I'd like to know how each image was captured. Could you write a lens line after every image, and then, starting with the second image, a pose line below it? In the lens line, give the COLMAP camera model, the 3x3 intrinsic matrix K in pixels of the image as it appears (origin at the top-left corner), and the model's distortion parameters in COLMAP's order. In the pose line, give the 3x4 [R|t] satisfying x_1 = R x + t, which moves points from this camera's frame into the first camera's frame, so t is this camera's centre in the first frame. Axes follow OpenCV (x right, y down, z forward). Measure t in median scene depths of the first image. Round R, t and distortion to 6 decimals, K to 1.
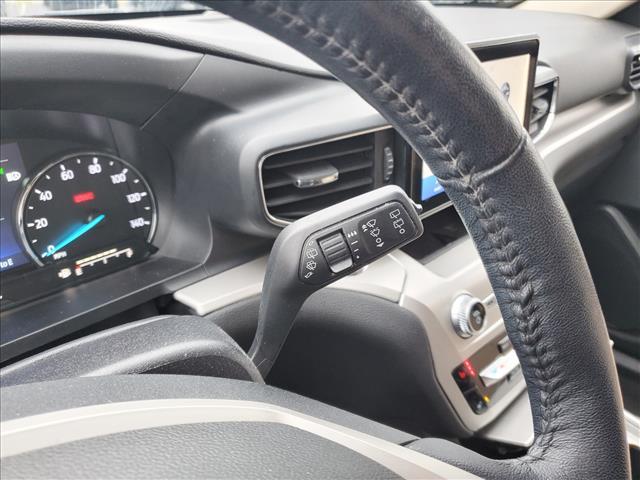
lens RADIAL K [[504.2, 0, 314.9], [0, 504.2, 227.3], [0, 0, 1]] dist [0.035879, -0.011809]
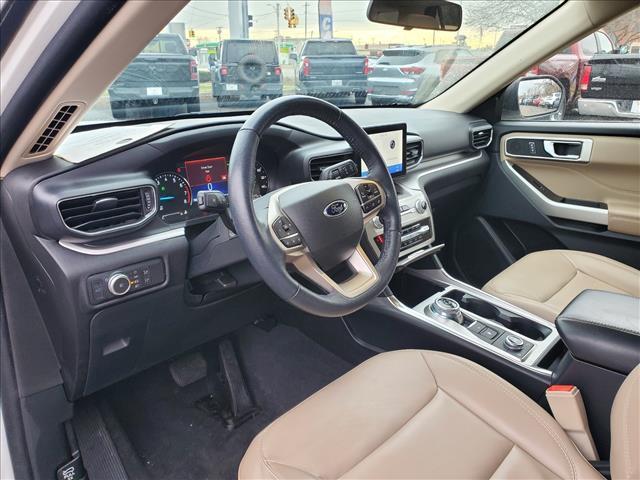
lens RADIAL K [[504.2, 0, 320.5], [0, 504.2, 241.1], [0, 0, 1]] dist [0.035879, -0.011809]
pose [[0.997494, -0.014210, 0.069311, -0.258237], [0.022408, 0.992644, -0.118977, 0.727569], [-0.067110, 0.120232, 0.990475, -2.048172]]
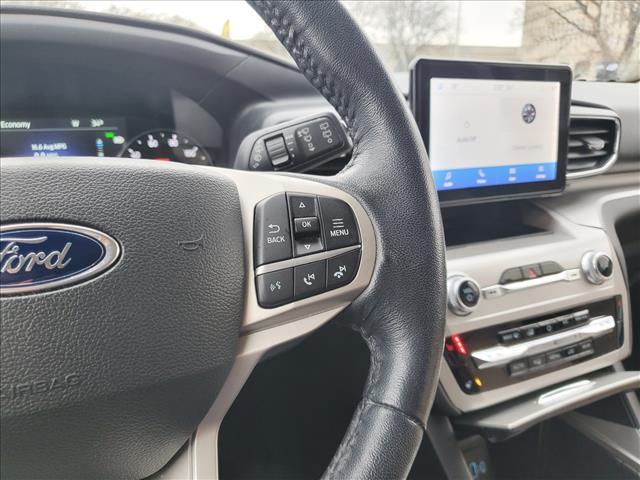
lens RADIAL K [[504.2, 0, 324.7], [0, 504.2, 237.8], [0, 0, 1]] dist [0.035879, -0.011809]
pose [[0.954849, 0.074364, -0.287633, 0.389574], [-0.129859, 0.975250, -0.178952, 0.344062], [0.267206, 0.208224, 0.940874, -0.132695]]
